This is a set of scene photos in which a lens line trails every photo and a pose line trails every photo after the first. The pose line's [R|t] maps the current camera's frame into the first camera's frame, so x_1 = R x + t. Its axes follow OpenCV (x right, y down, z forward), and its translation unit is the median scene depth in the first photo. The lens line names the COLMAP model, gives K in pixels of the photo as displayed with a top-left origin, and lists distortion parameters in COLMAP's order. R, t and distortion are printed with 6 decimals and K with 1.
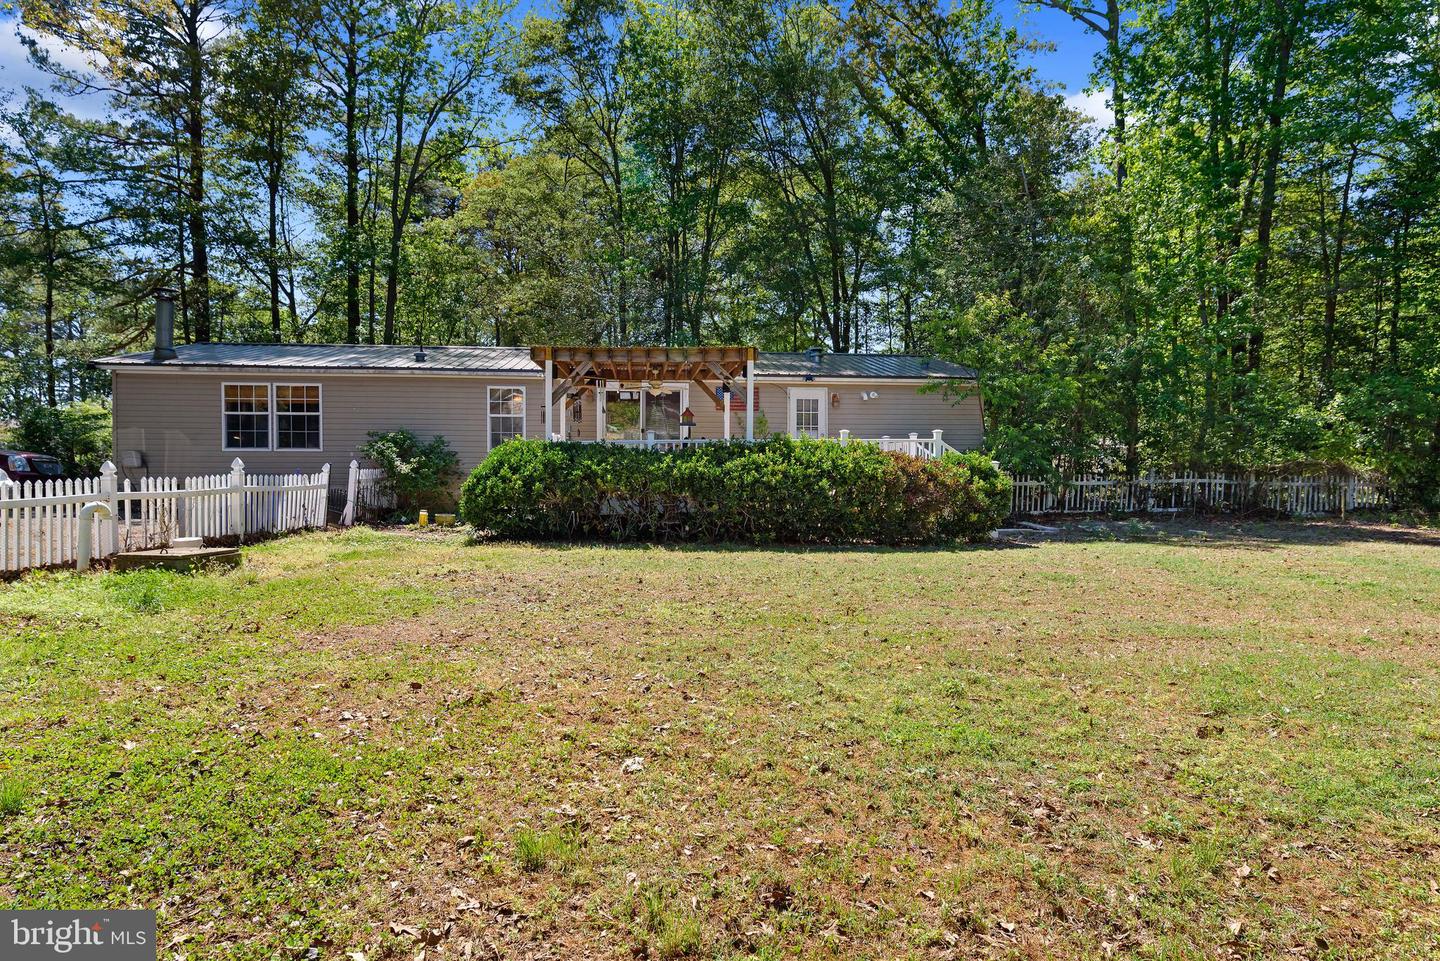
lens RADIAL K [[823.2, 0, 722.9], [0, 823.2, 479.8], [0, 0, 1]] dist [0.006660, 0.000540]
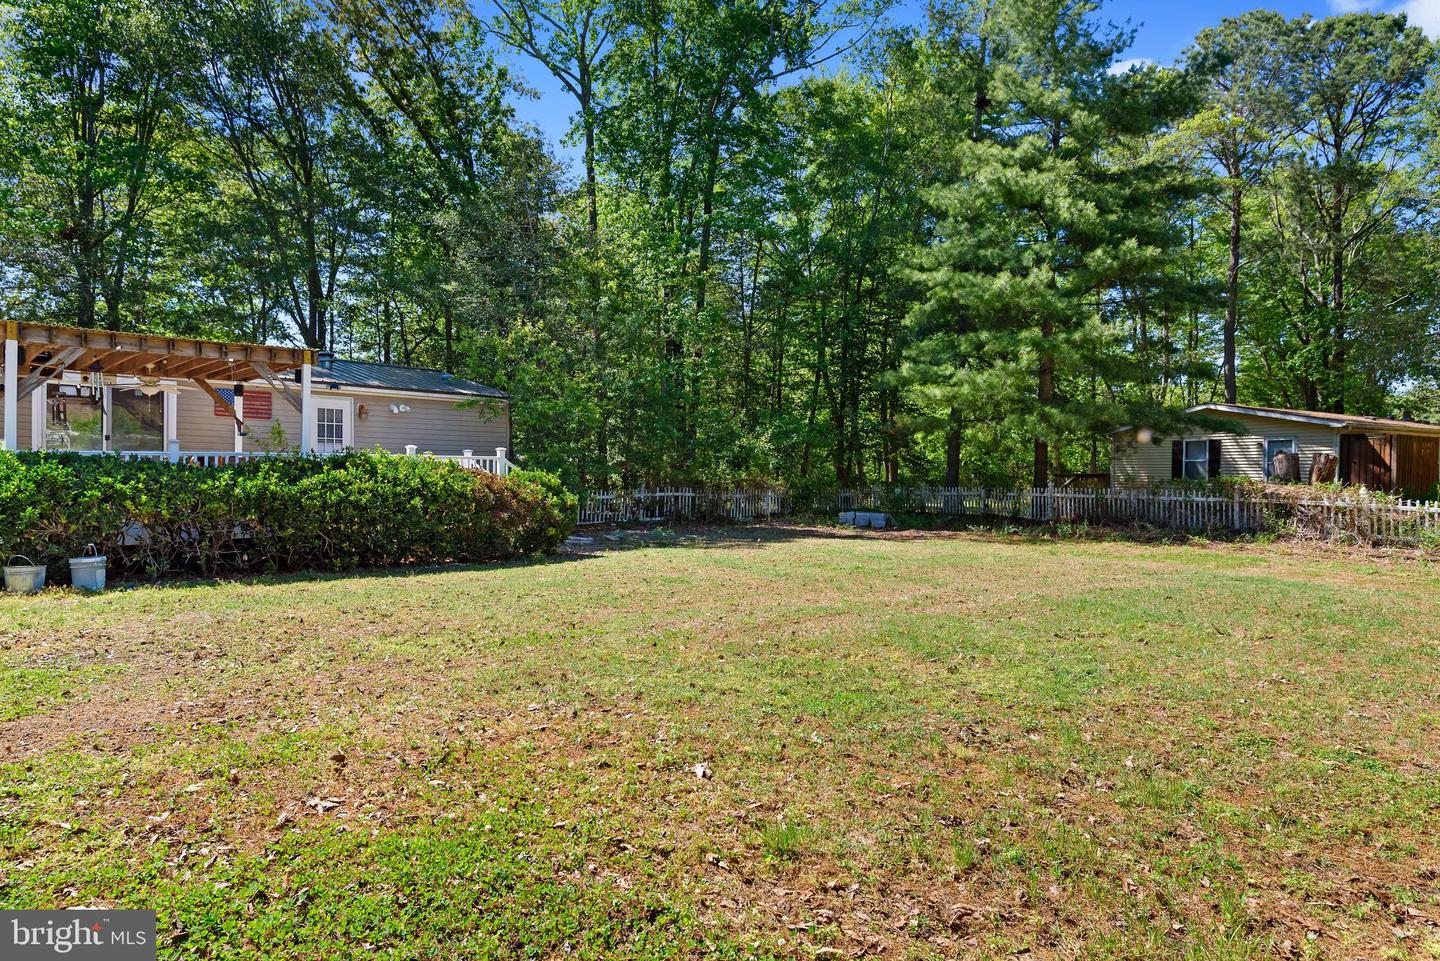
lens RADIAL K [[823.2, 0, 716.2], [0, 823.2, 479.8], [0, 0, 1]] dist [0.006660, 0.000540]
pose [[0.780402, 0.000676, 0.625277, -0.154716], [0.009853, 0.999862, -0.013378, -0.003833], [-0.625200, 0.016601, 0.780288, 0.028836]]
